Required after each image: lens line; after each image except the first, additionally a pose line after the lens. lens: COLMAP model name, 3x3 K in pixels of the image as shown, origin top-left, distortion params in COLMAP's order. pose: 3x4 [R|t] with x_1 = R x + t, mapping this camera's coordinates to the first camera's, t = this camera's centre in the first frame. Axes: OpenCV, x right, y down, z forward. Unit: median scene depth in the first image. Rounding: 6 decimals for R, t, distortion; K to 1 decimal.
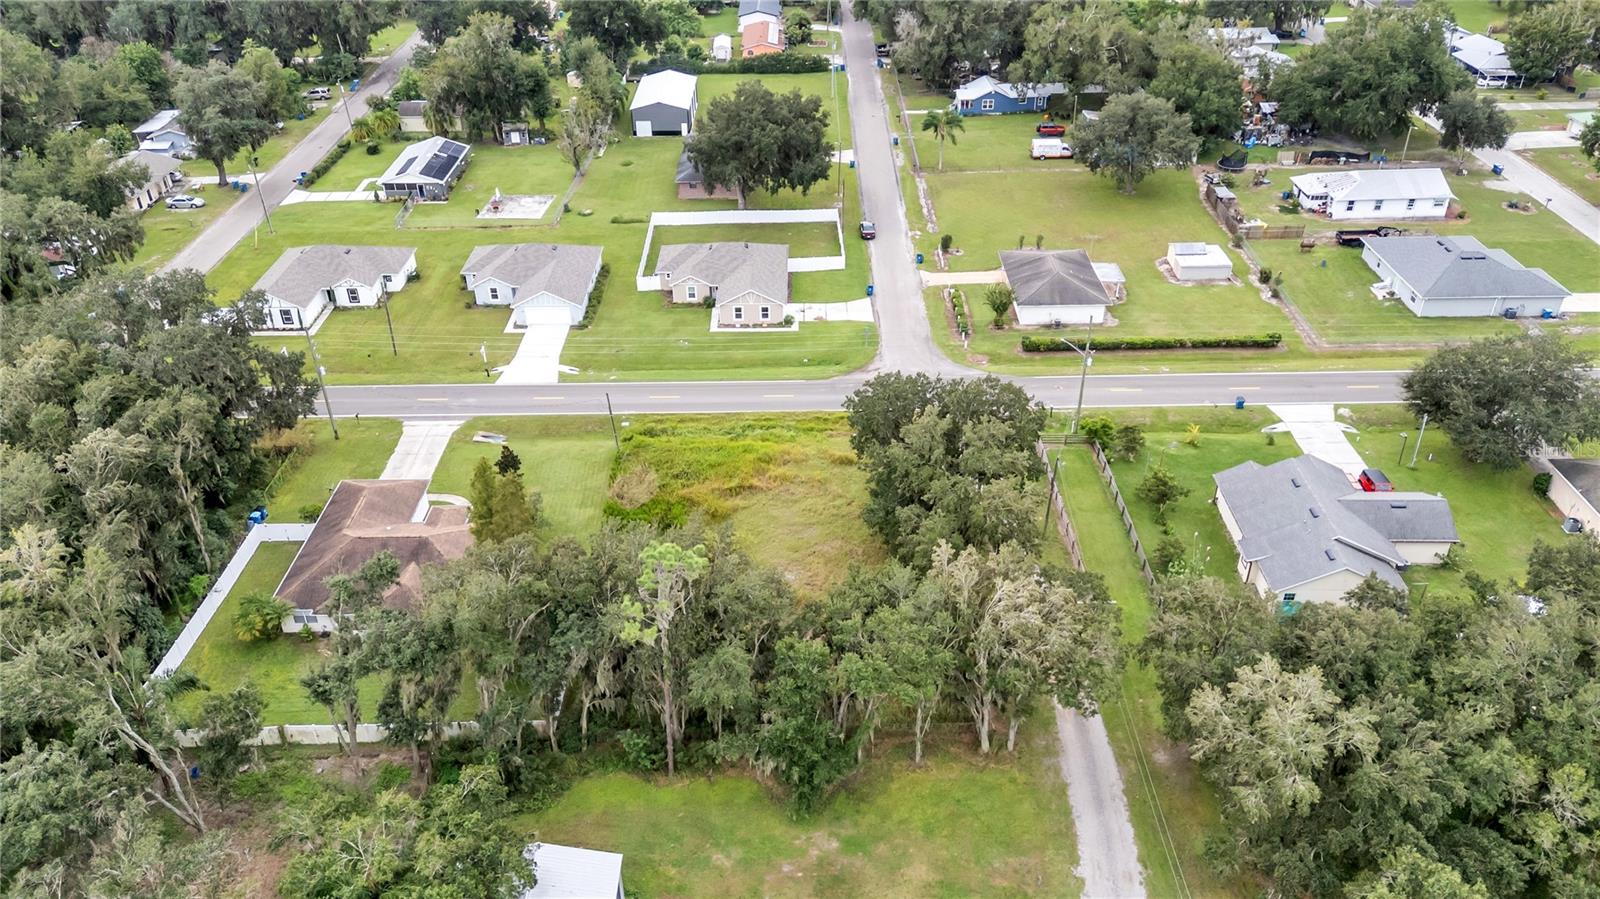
lens RADIAL K [[1165.4, 0, 804.6], [0, 1165.4, 458.1], [0, 0, 1]] dist [0.074238, -0.070680]
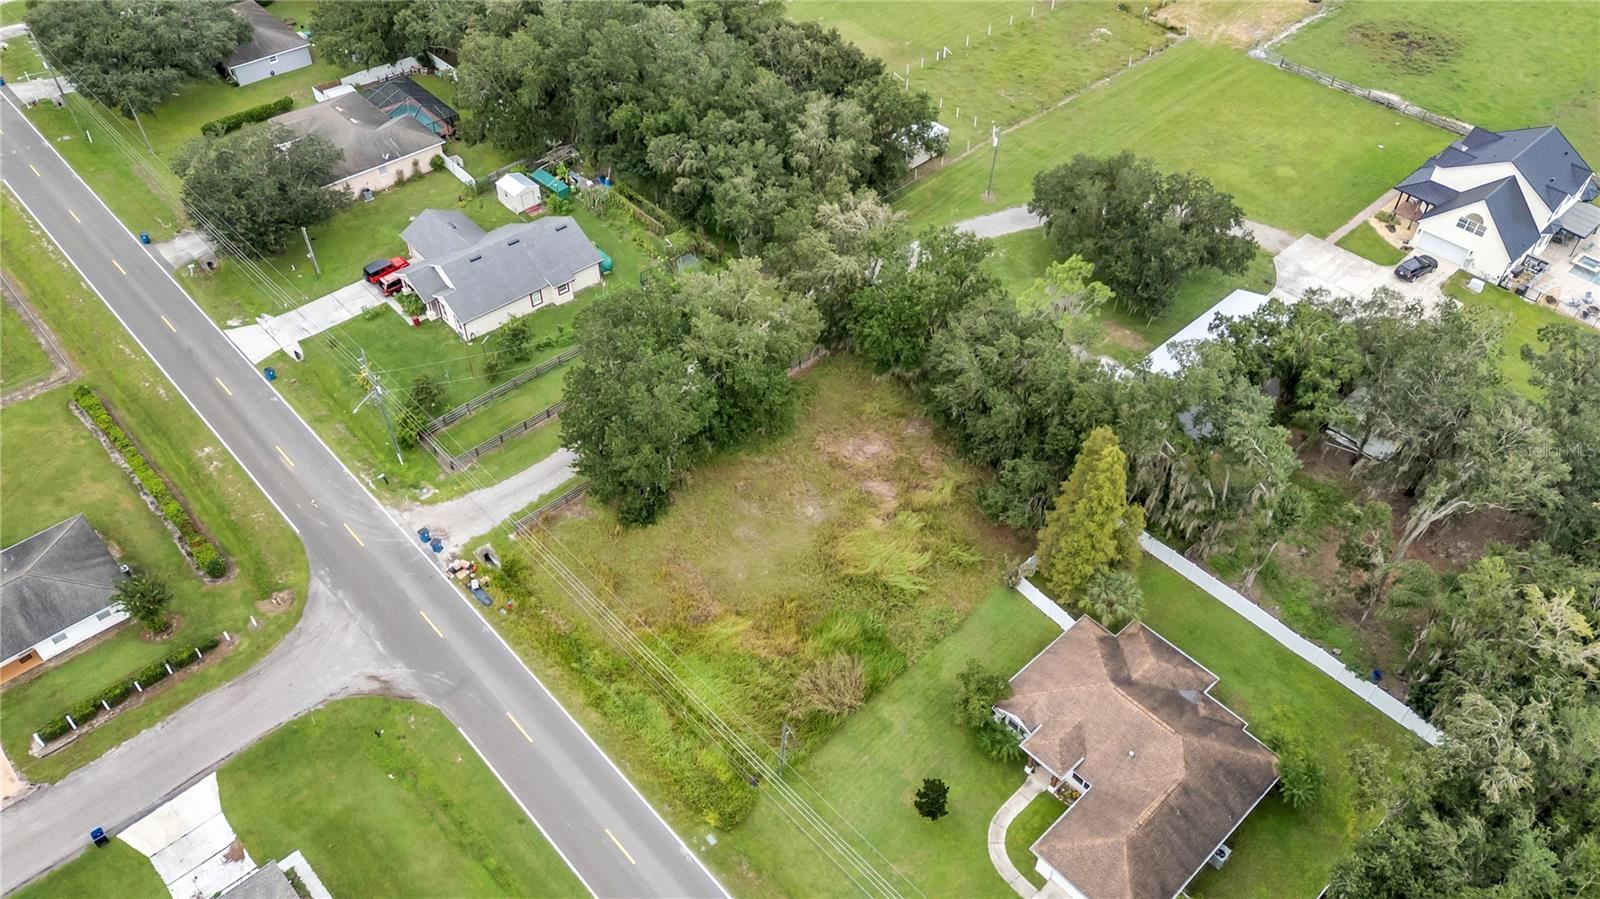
lens RADIAL K [[1165.4, 0, 804.3], [0, 1165.4, 446.4], [0, 0, 1]] dist [0.074238, -0.070680]
pose [[-0.680483, -0.515152, 0.521115, -0.326449], [0.392397, 0.344418, 0.852878, -0.503467], [-0.618844, 0.784853, -0.032227, 0.637259]]
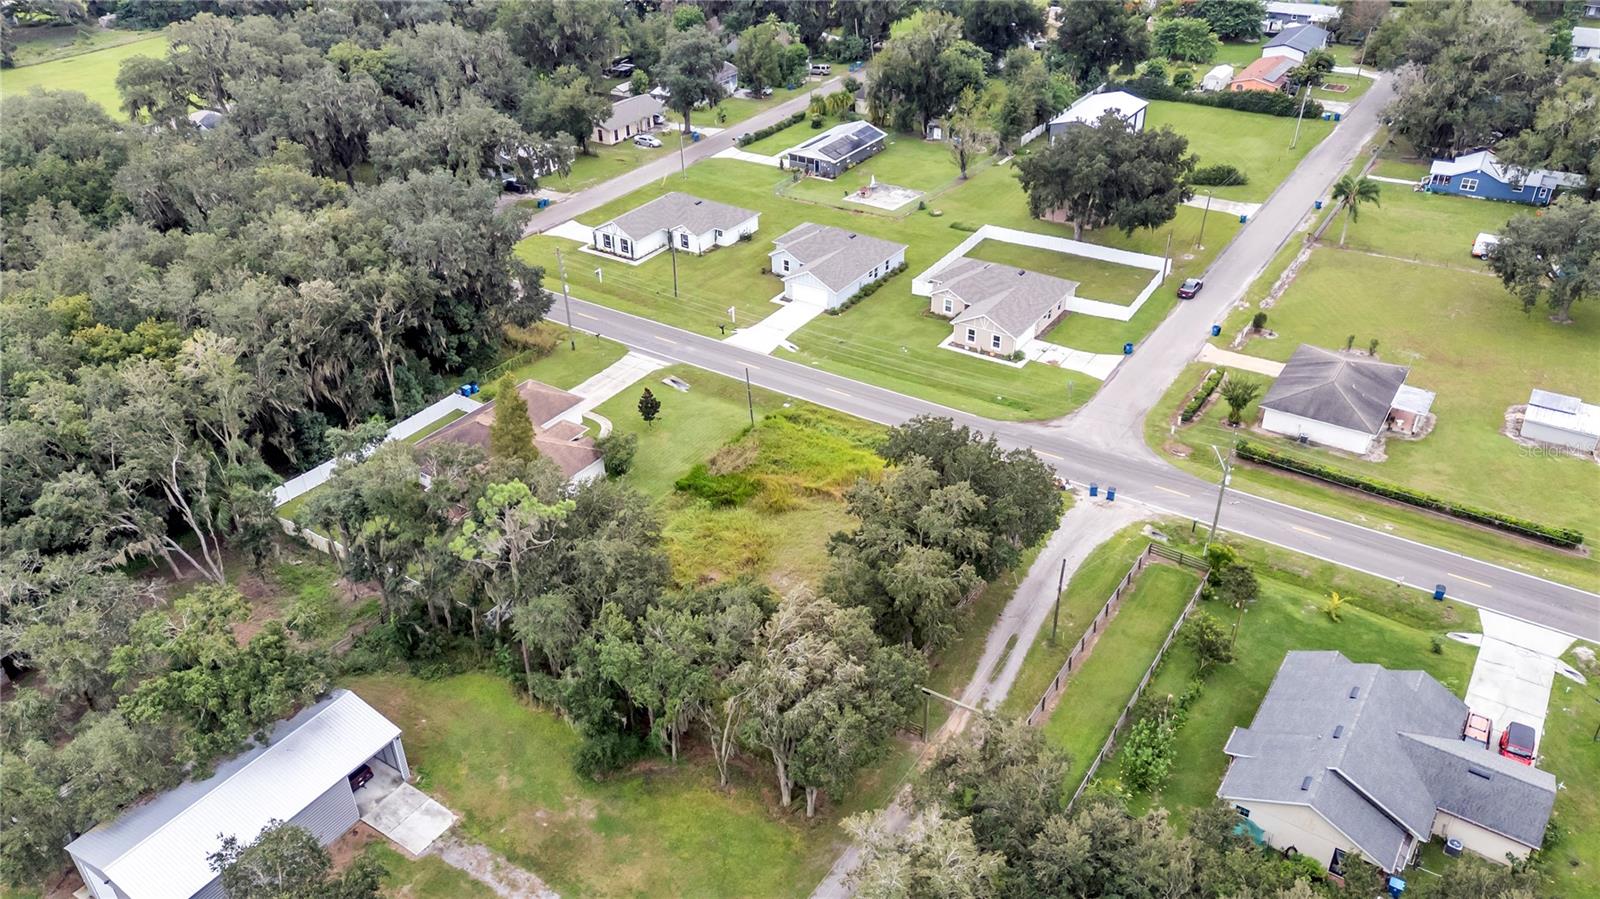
lens RADIAL K [[1165.4, 0, 802.7], [0, 1165.4, 458.4], [0, 0, 1]] dist [0.074238, -0.070680]
pose [[0.830259, 0.294192, -0.473415, 0.284635], [-0.296335, 0.952357, 0.072116, -0.049430], [0.472076, 0.080415, 0.877883, 0.075902]]
